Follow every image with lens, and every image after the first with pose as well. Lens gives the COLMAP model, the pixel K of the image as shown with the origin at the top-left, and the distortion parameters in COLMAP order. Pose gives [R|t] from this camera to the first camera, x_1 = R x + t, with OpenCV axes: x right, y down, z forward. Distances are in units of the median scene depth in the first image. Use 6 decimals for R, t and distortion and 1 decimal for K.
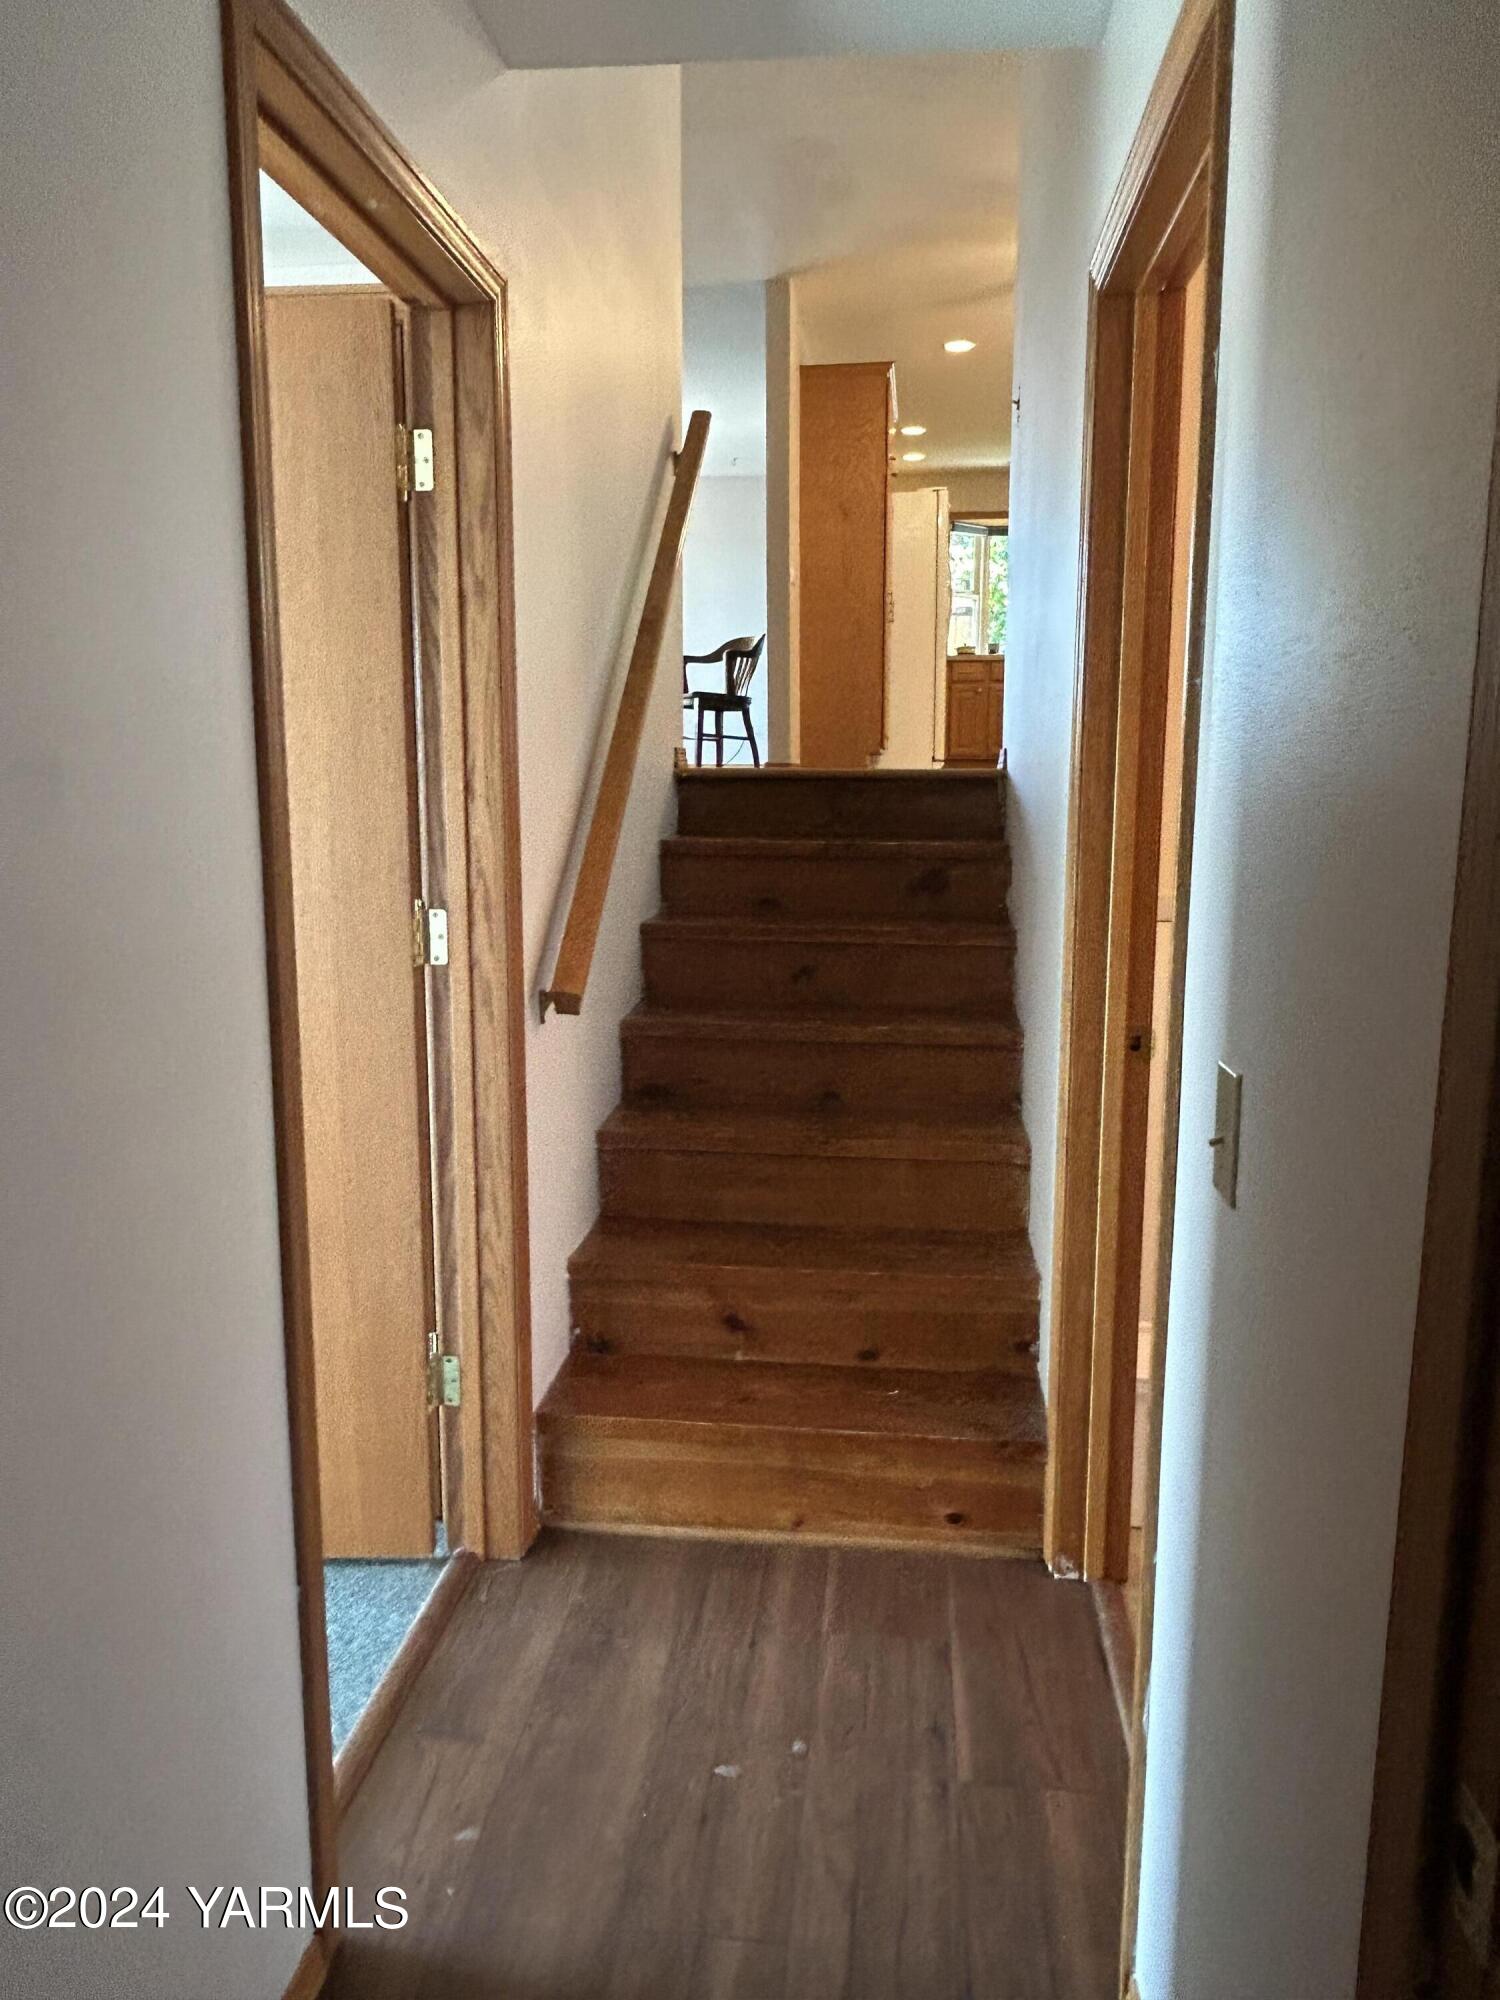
lens RADIAL K [[1429.2, 0, 750.2], [0, 1429.2, 998.8], [0, 0, 1]] dist [-0.025677, 0.003897]
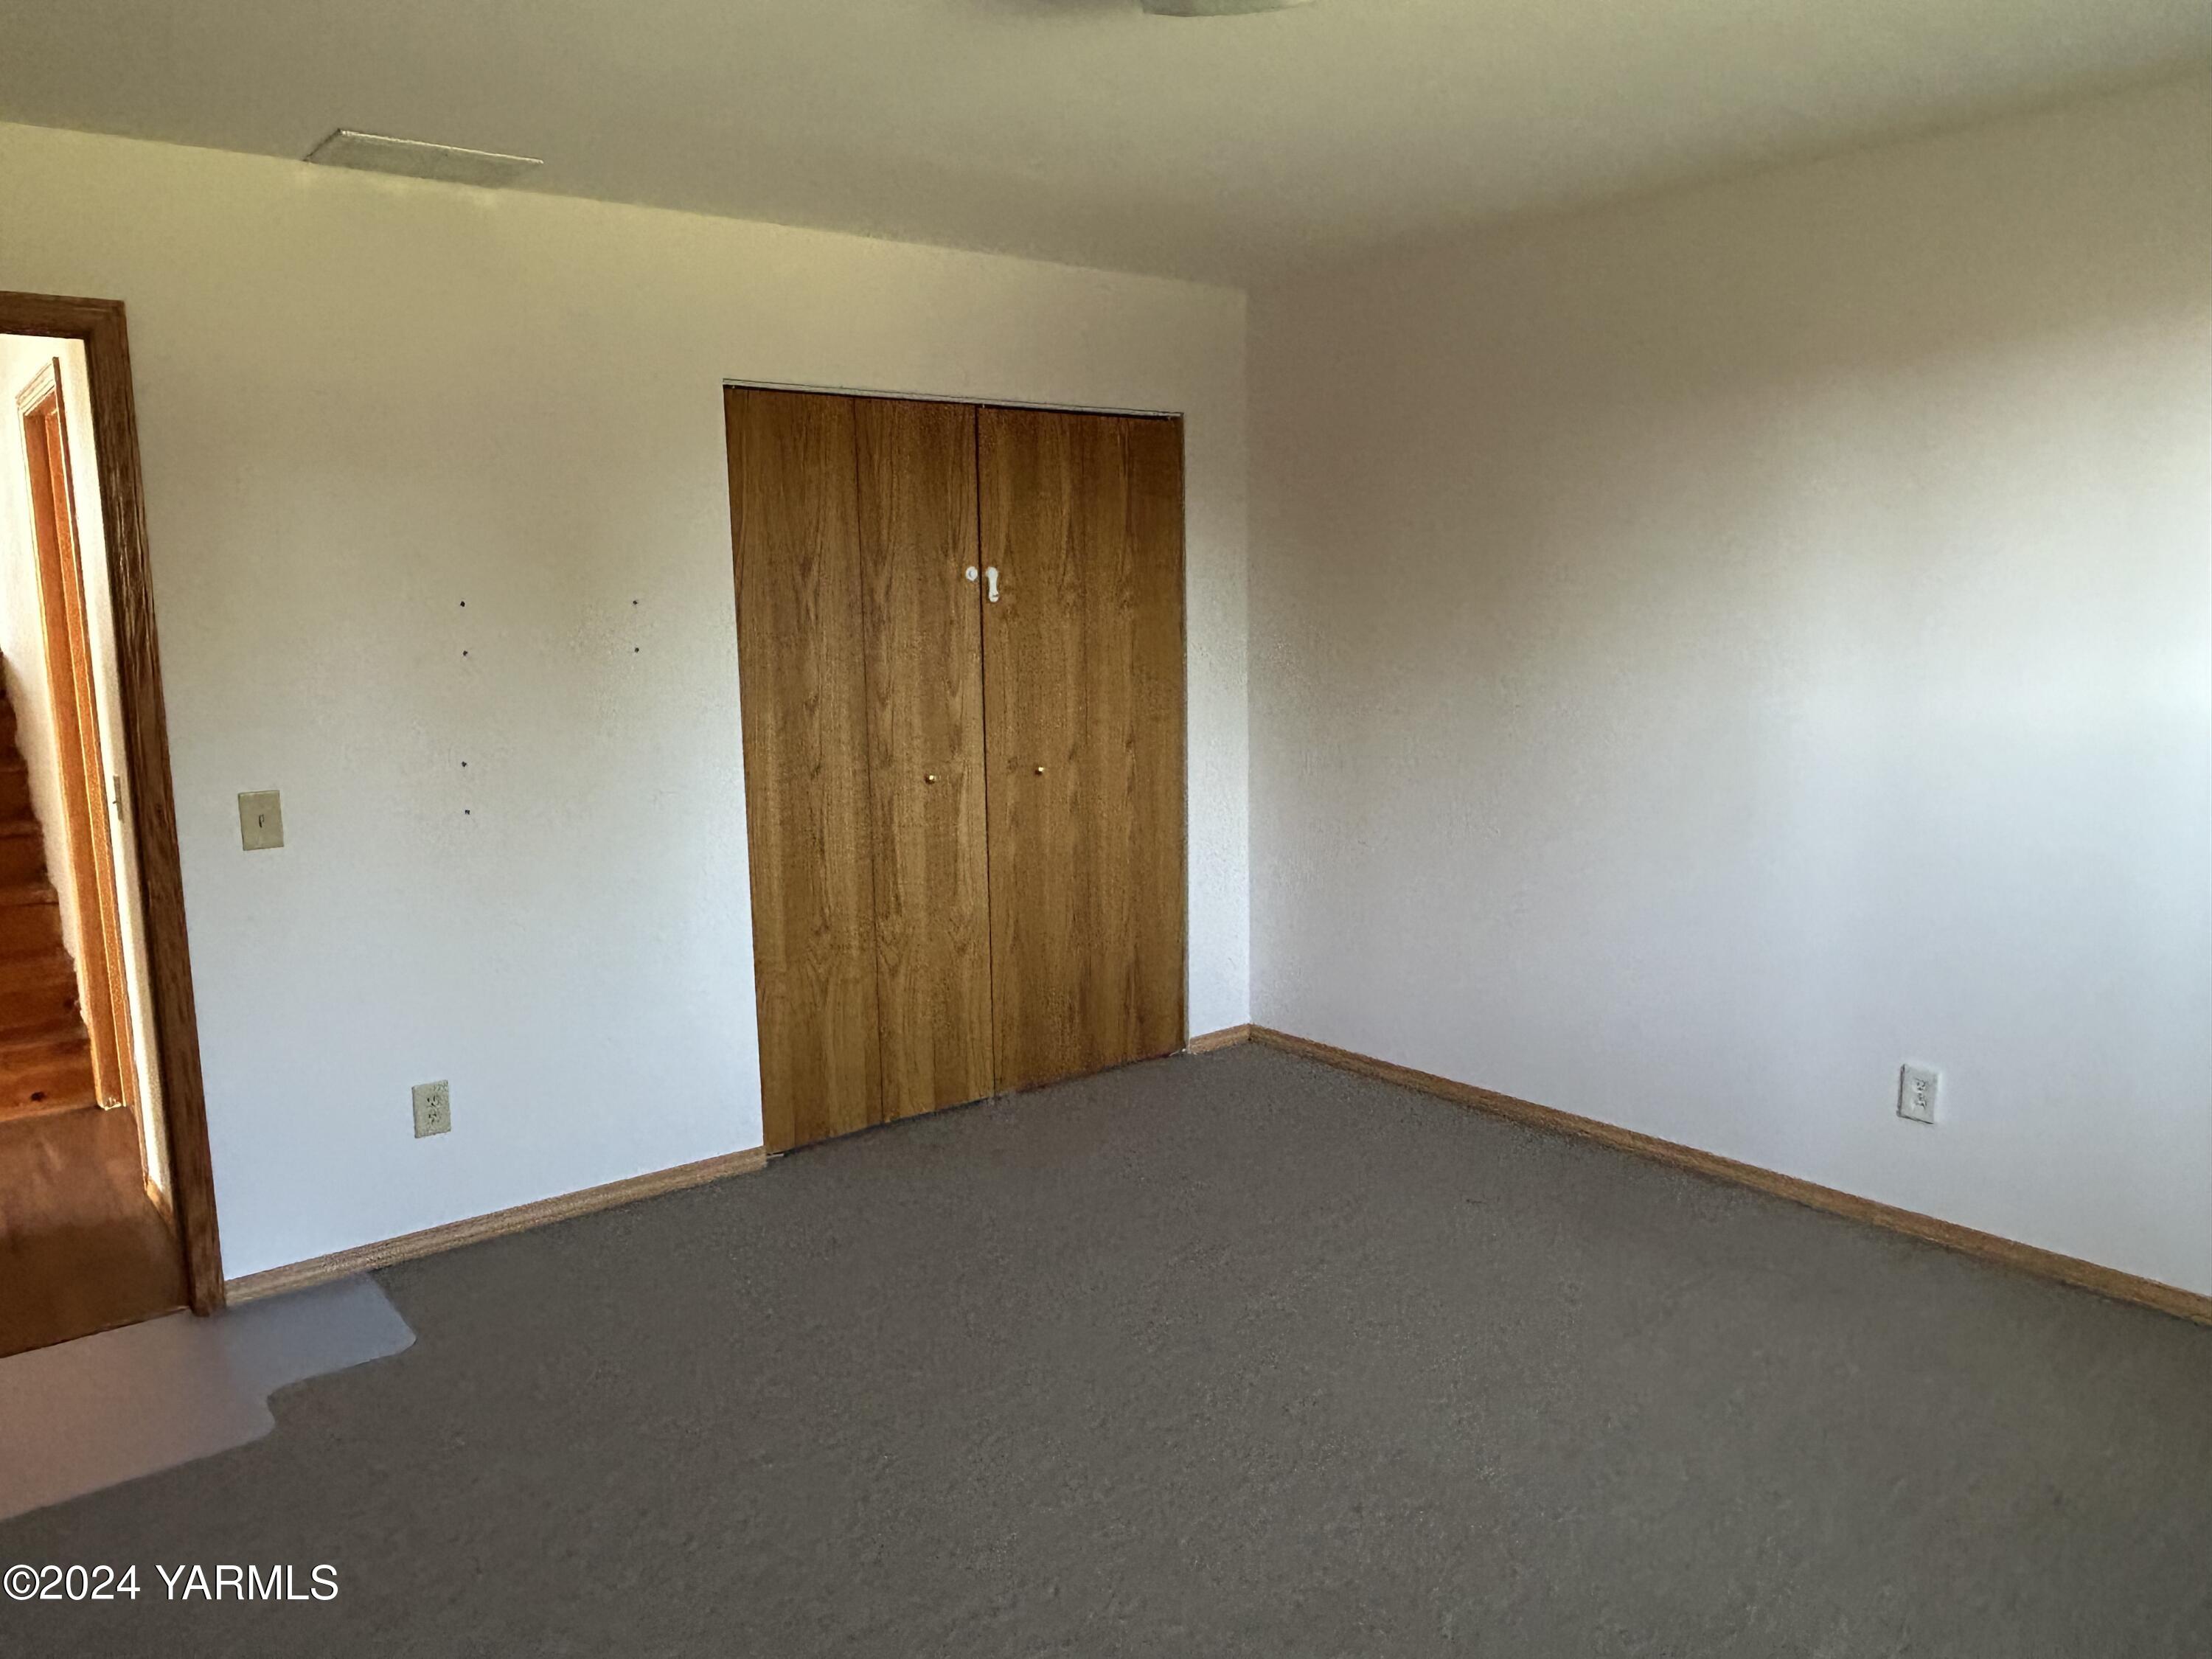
lens RADIAL K [[1580.7, 0, 1107.5], [0, 1580.7, 830.7], [0, 0, 1]] dist [-0.025677, 0.003897]
pose [[0.703304, -0.117205, 0.701160, -0.226431], [0.126586, 0.991200, 0.038715, 0.139199], [-0.699528, 0.061529, 0.711952, -1.240091]]
